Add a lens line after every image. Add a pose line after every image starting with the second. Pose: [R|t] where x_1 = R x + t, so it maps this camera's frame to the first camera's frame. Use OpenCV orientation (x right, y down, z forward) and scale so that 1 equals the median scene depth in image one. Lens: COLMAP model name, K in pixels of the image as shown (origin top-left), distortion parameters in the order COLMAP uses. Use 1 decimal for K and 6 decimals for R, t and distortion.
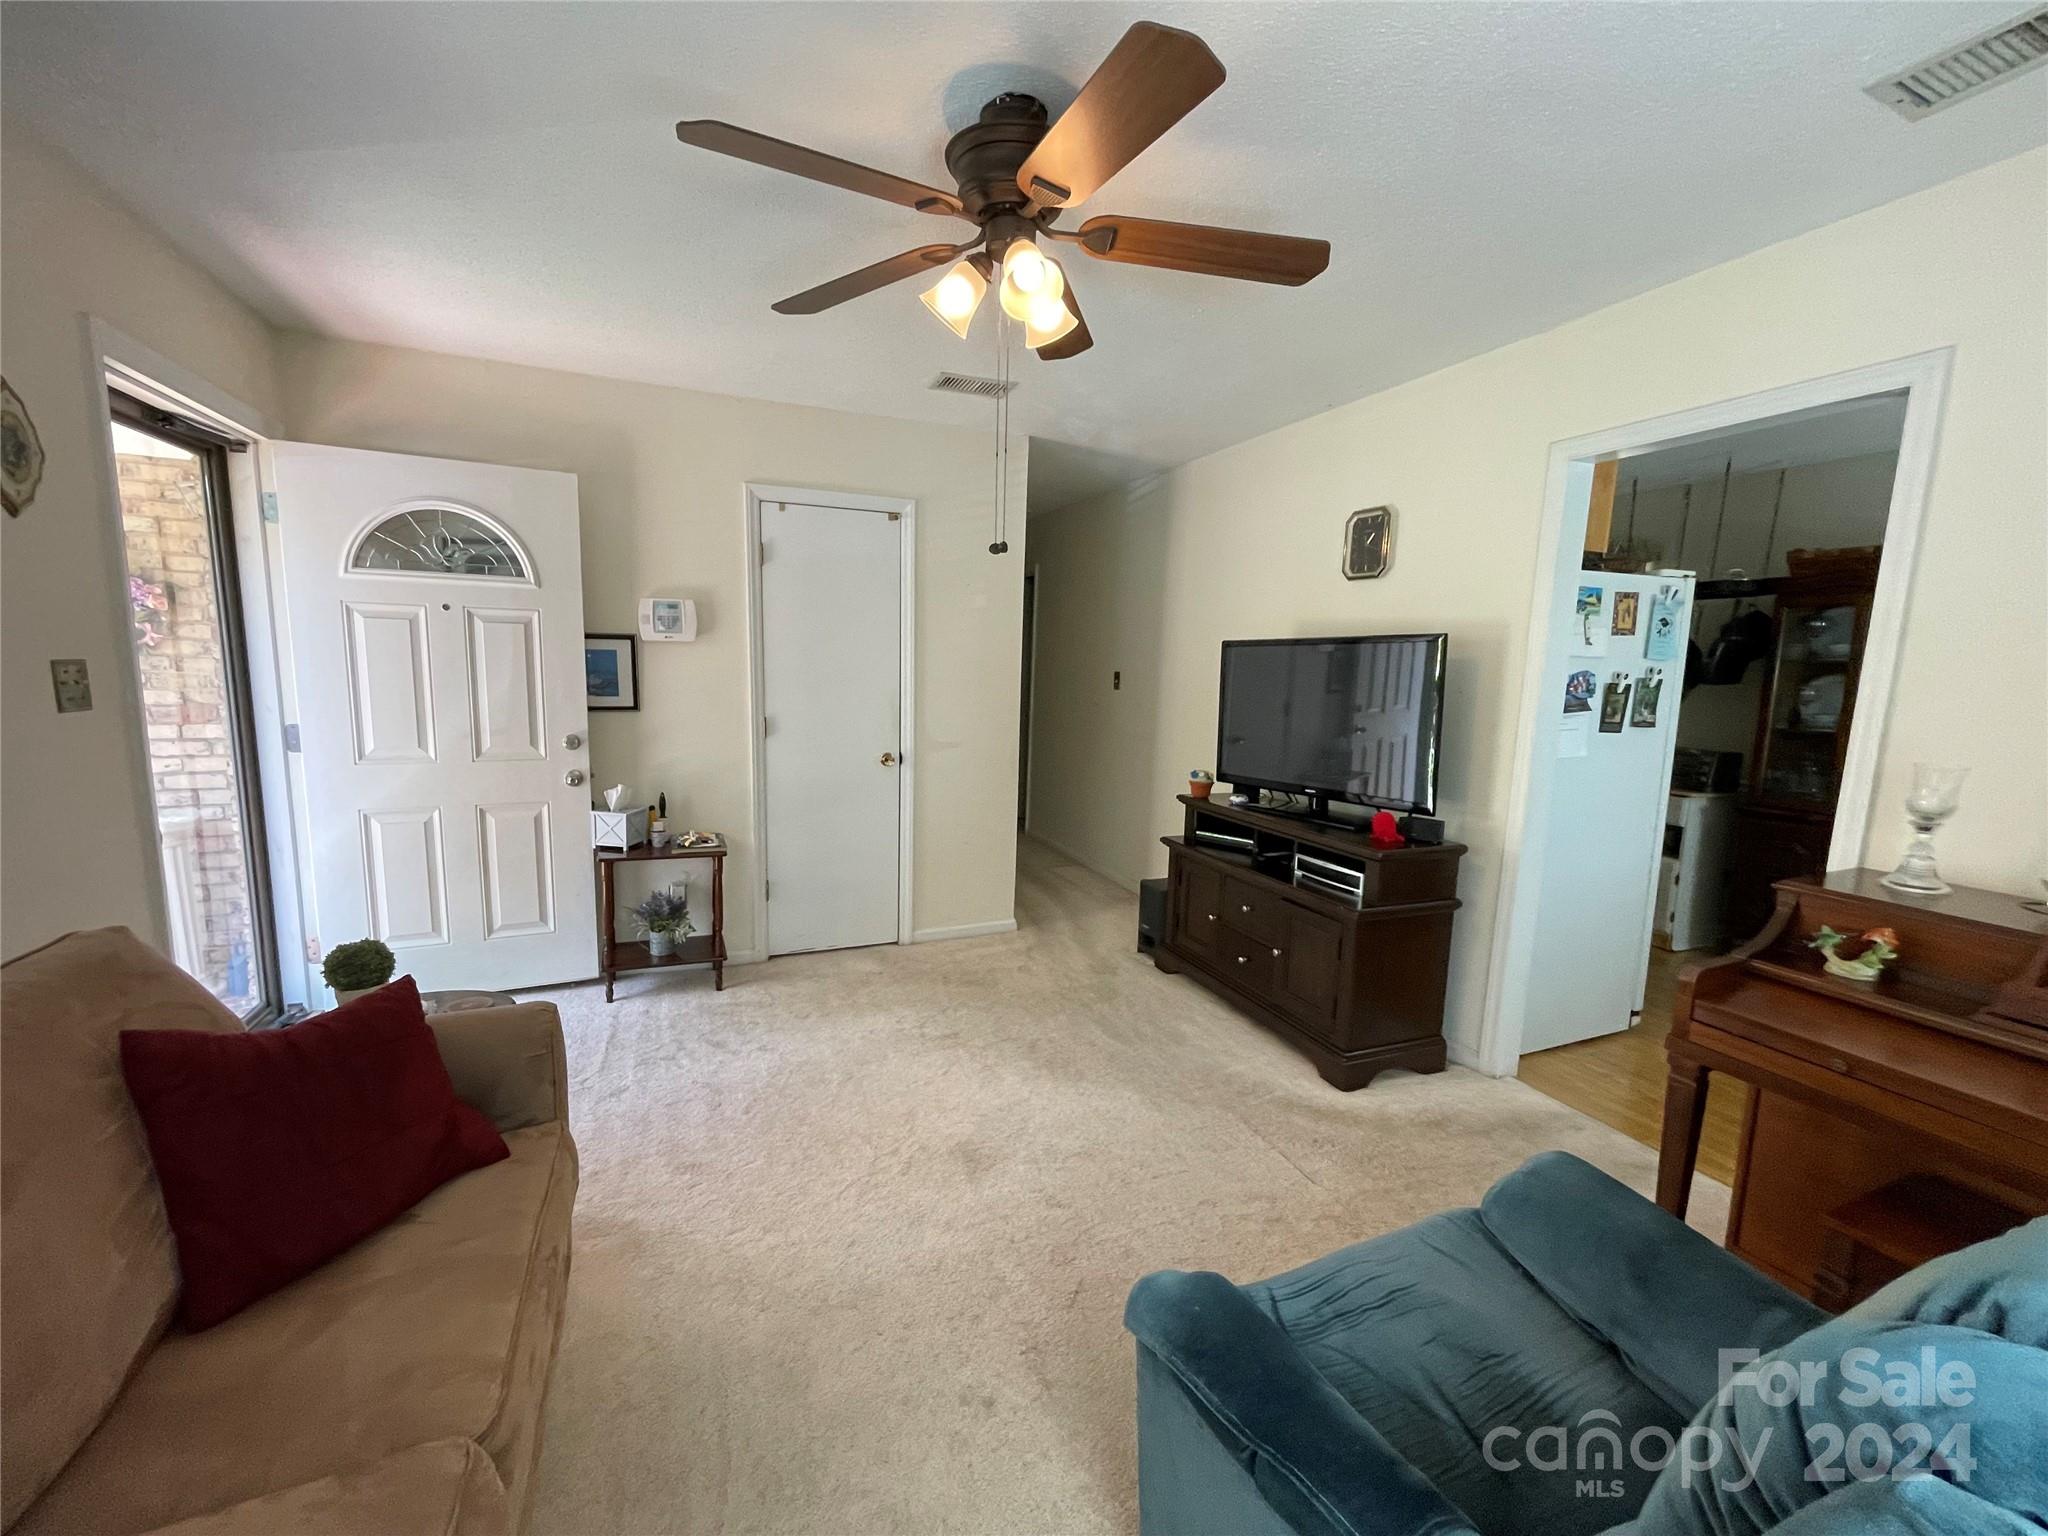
lens RADIAL K [[829.3, 0, 1009.2], [0, 829.3, 778.9], [0, 0, 1]] dist [-0.000984, -0.000110]
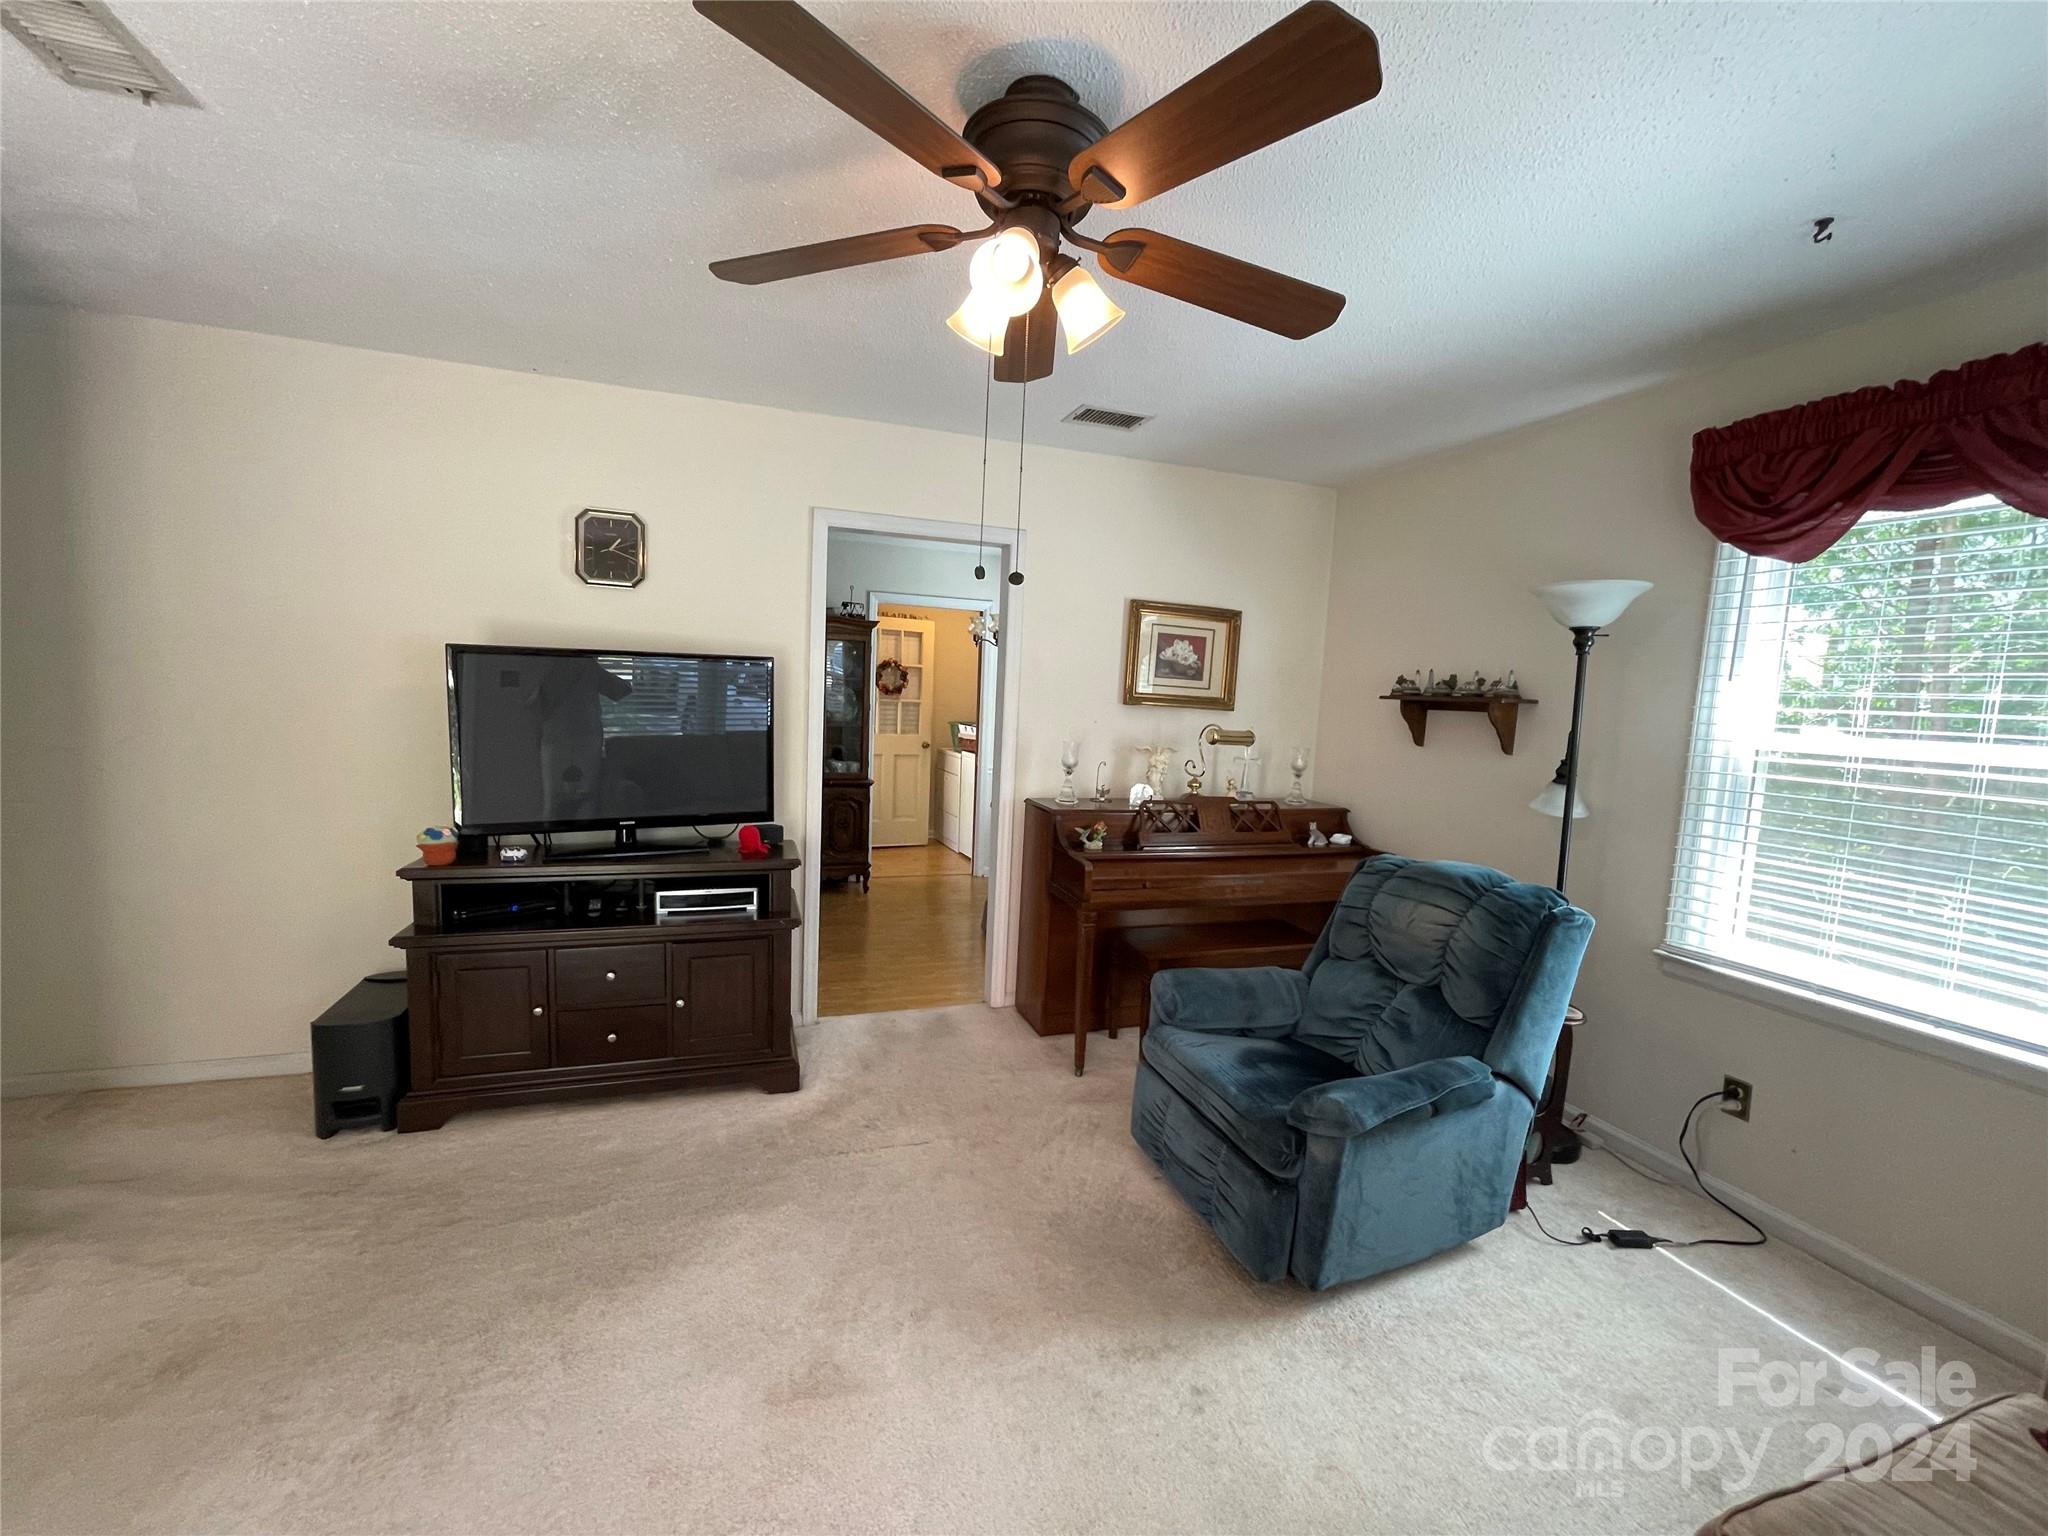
lens RADIAL K [[829.3, 0, 1013.7], [0, 829.3, 775.2], [0, 0, 1]] dist [-0.000984, -0.000110]
pose [[0.053589, -0.118647, 0.991489, -0.480353], [0.101088, 0.988460, 0.112821, -0.091993], [-0.993433, 0.094182, 0.064964, 0.513319]]
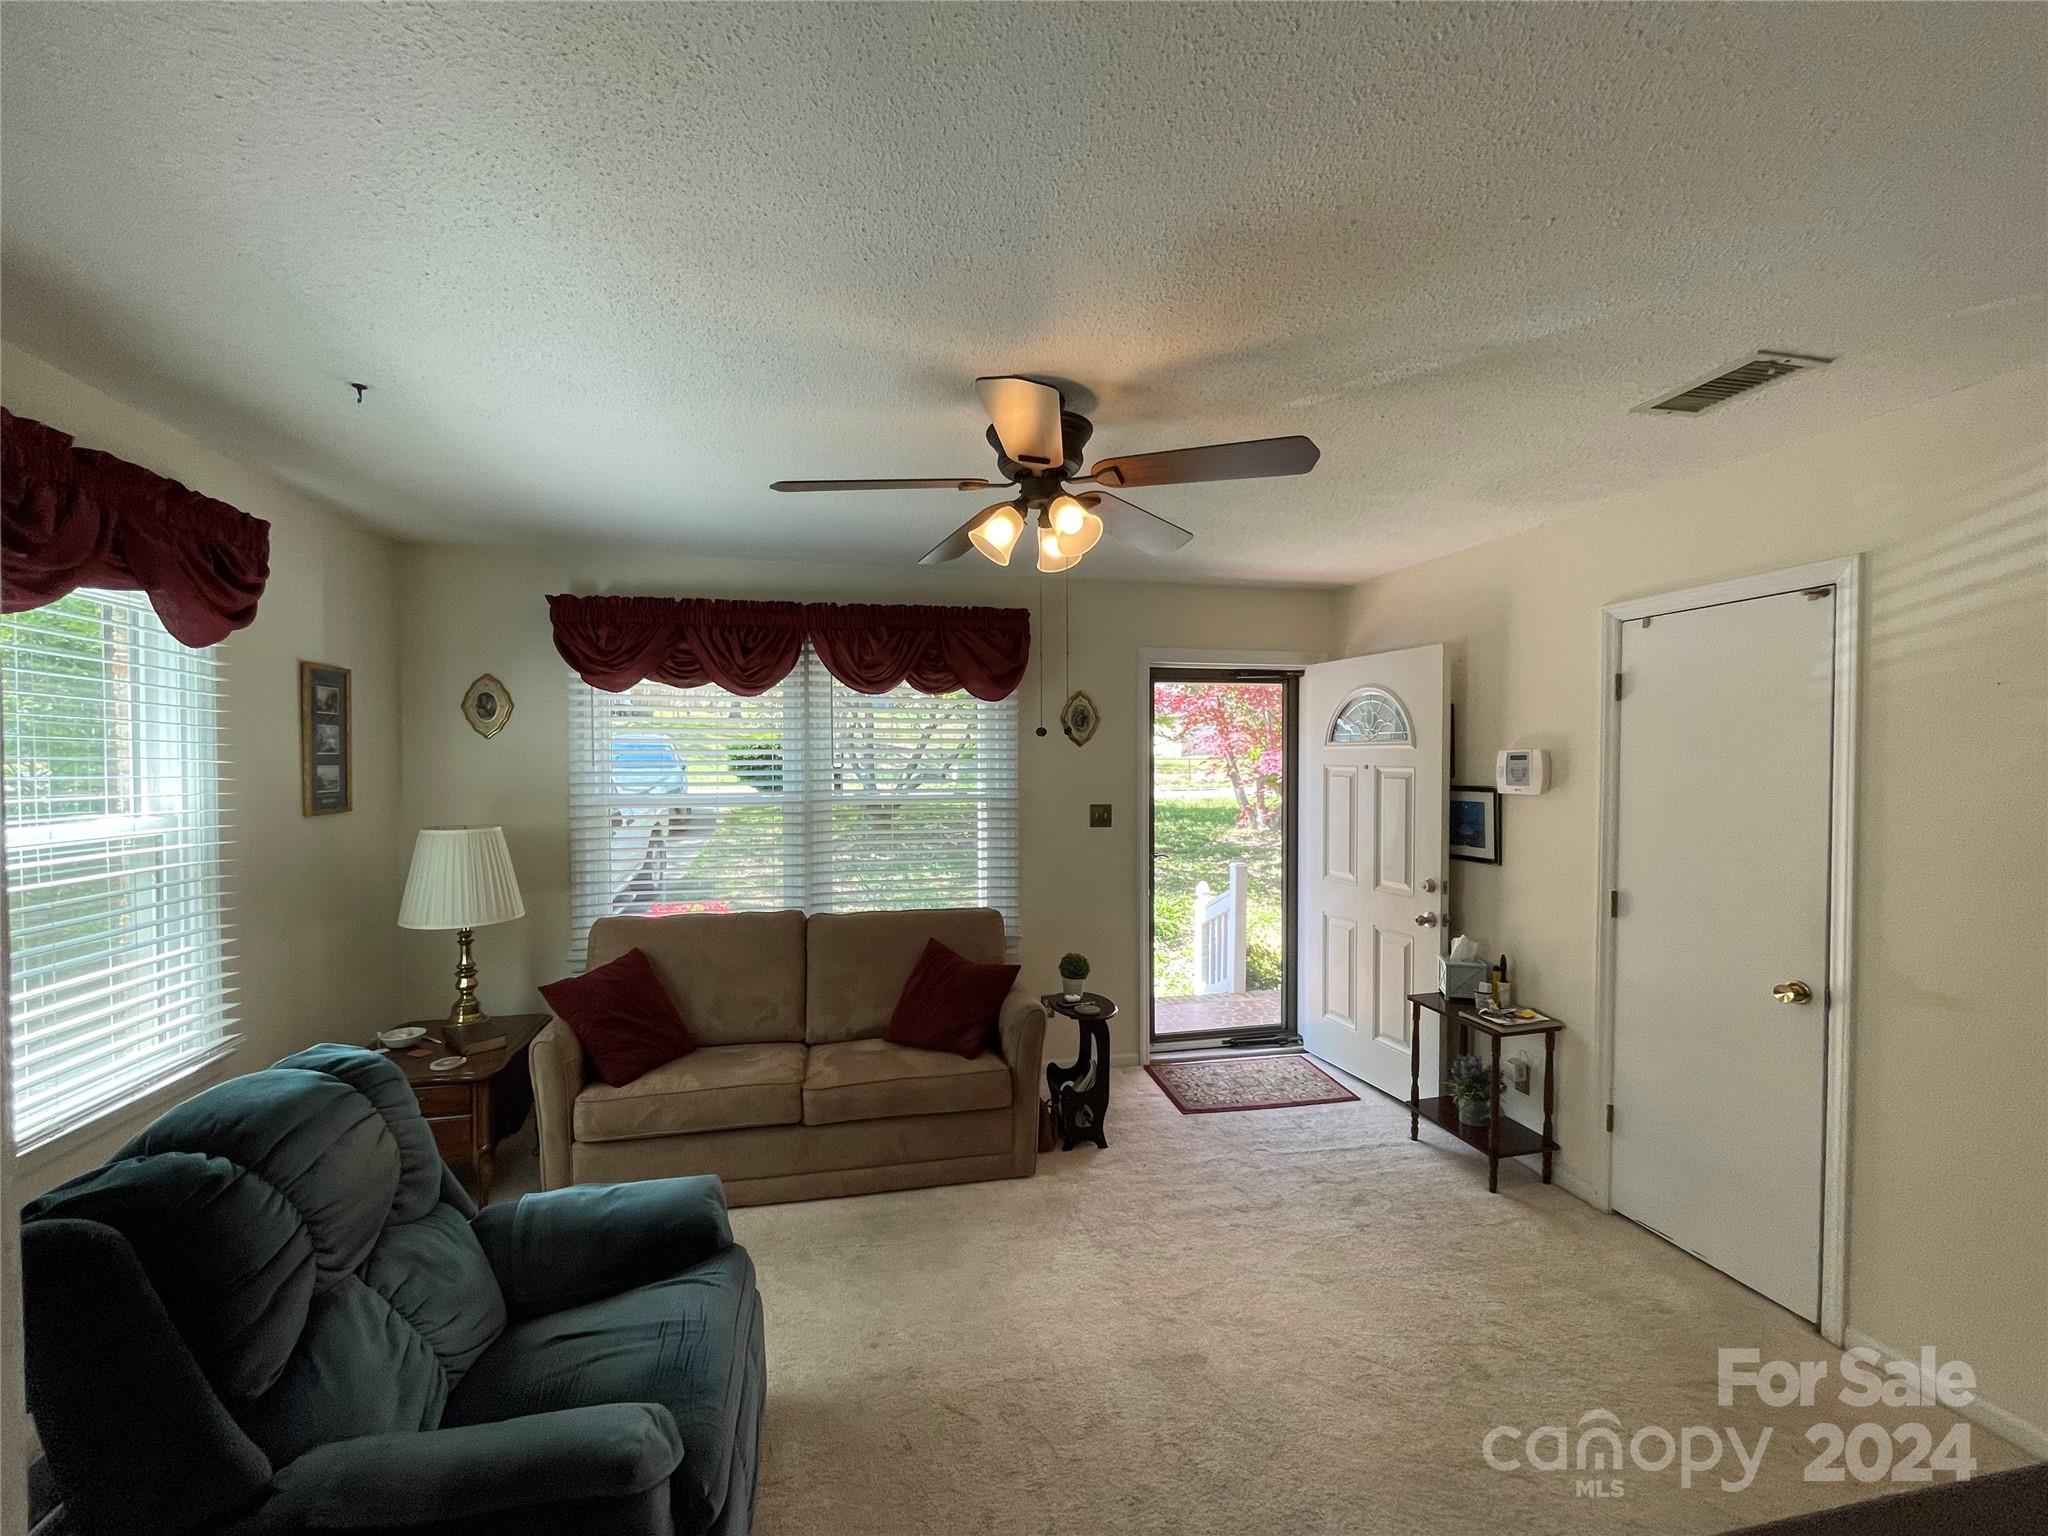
lens RADIAL K [[829.3, 0, 1006.8], [0, 829.3, 774.6], [0, 0, 1]] dist [-0.000984, -0.000110]
pose [[-0.173171, -0.008625, -0.984854, 0.629526], [-0.145640, 0.989193, 0.016945, -0.124009], [0.974064, 0.146369, -0.172556, 0.620093]]
